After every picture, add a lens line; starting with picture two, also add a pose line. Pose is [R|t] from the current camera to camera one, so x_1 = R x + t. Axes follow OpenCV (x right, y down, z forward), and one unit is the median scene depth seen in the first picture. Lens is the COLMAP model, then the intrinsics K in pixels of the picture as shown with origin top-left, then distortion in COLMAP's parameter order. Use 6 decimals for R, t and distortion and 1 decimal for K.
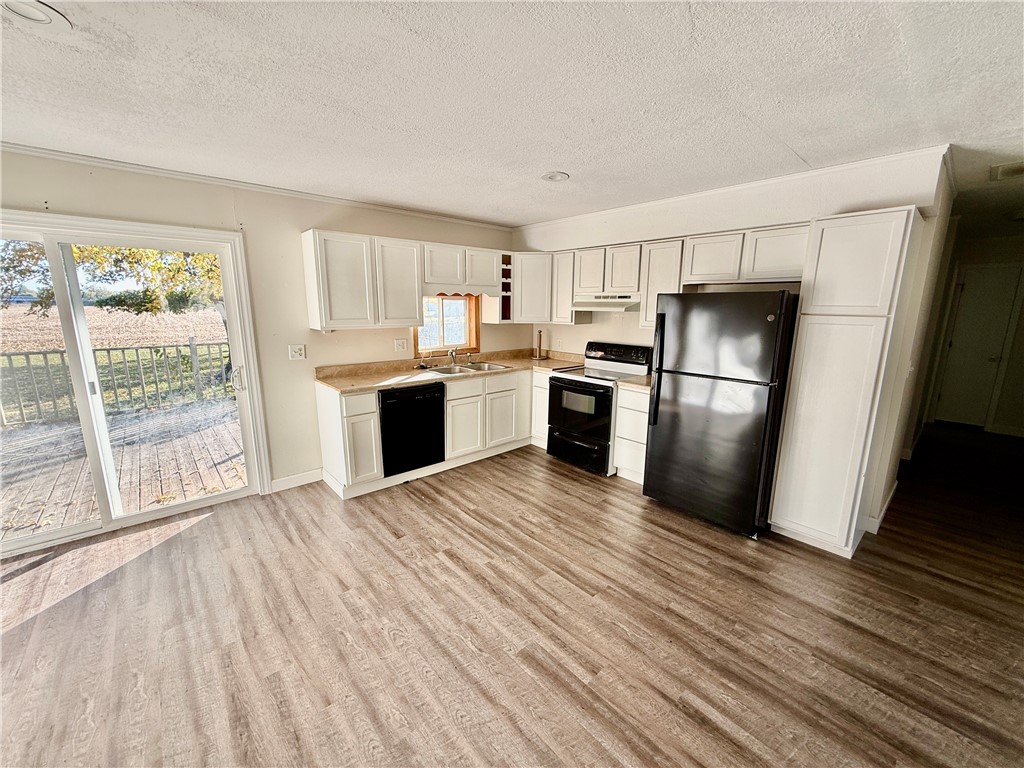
lens RADIAL K [[407.1, 0, 515.0], [0, 407.1, 386.5], [0, 0, 1]] dist [-0.000682, 0.000010]
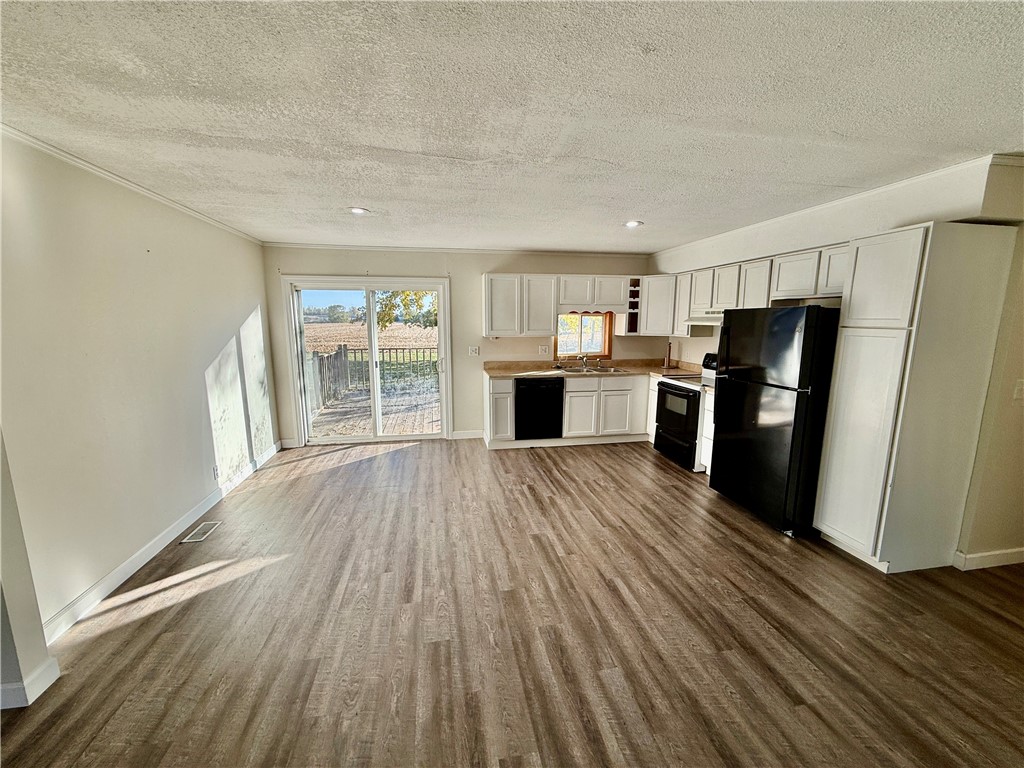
lens RADIAL K [[407.1, 0, 514.8], [0, 407.1, 384.5], [0, 0, 1]] dist [-0.000682, 0.000010]
pose [[0.859118, 0.073916, -0.506411, 0.443670], [-0.095634, 0.995272, -0.016971, 0.061020], [0.502763, 0.063010, 0.862125, -0.284615]]
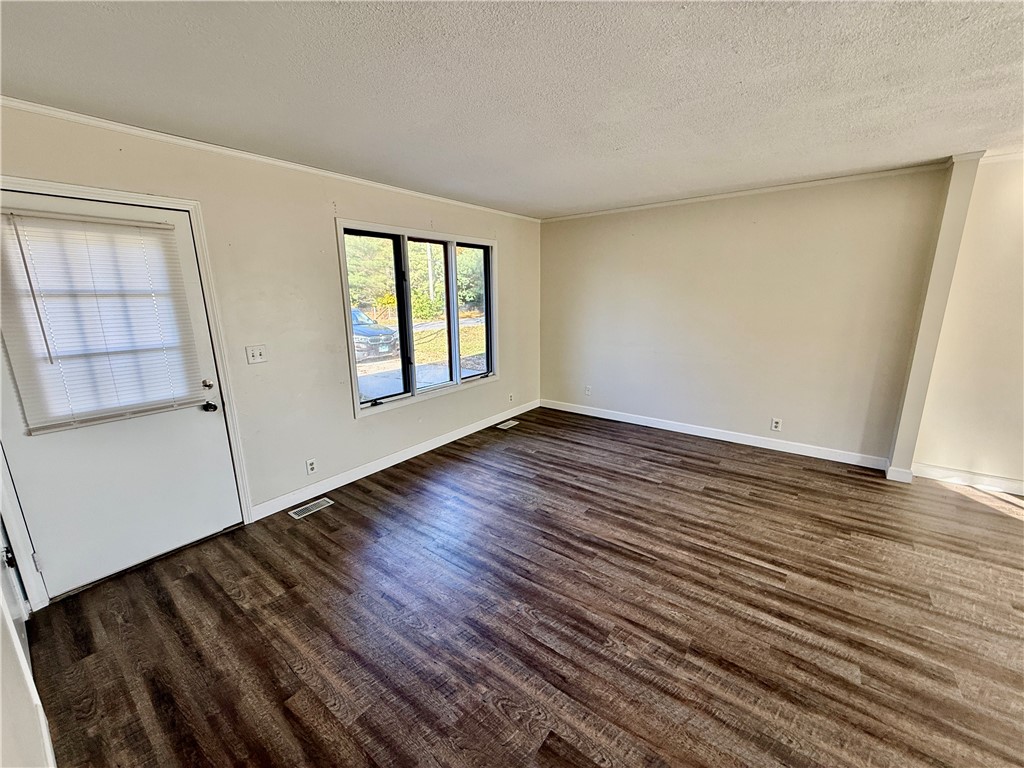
lens RADIAL K [[407.1, 0, 512.4], [0, 407.1, 383.5], [0, 0, 1]] dist [-0.000682, 0.000010]
pose [[-0.983185, 0.054808, -0.174192, 1.176694], [-0.017371, 0.921501, 0.387987, -0.270035], [0.181783, 0.384489, -0.905054, 1.403519]]
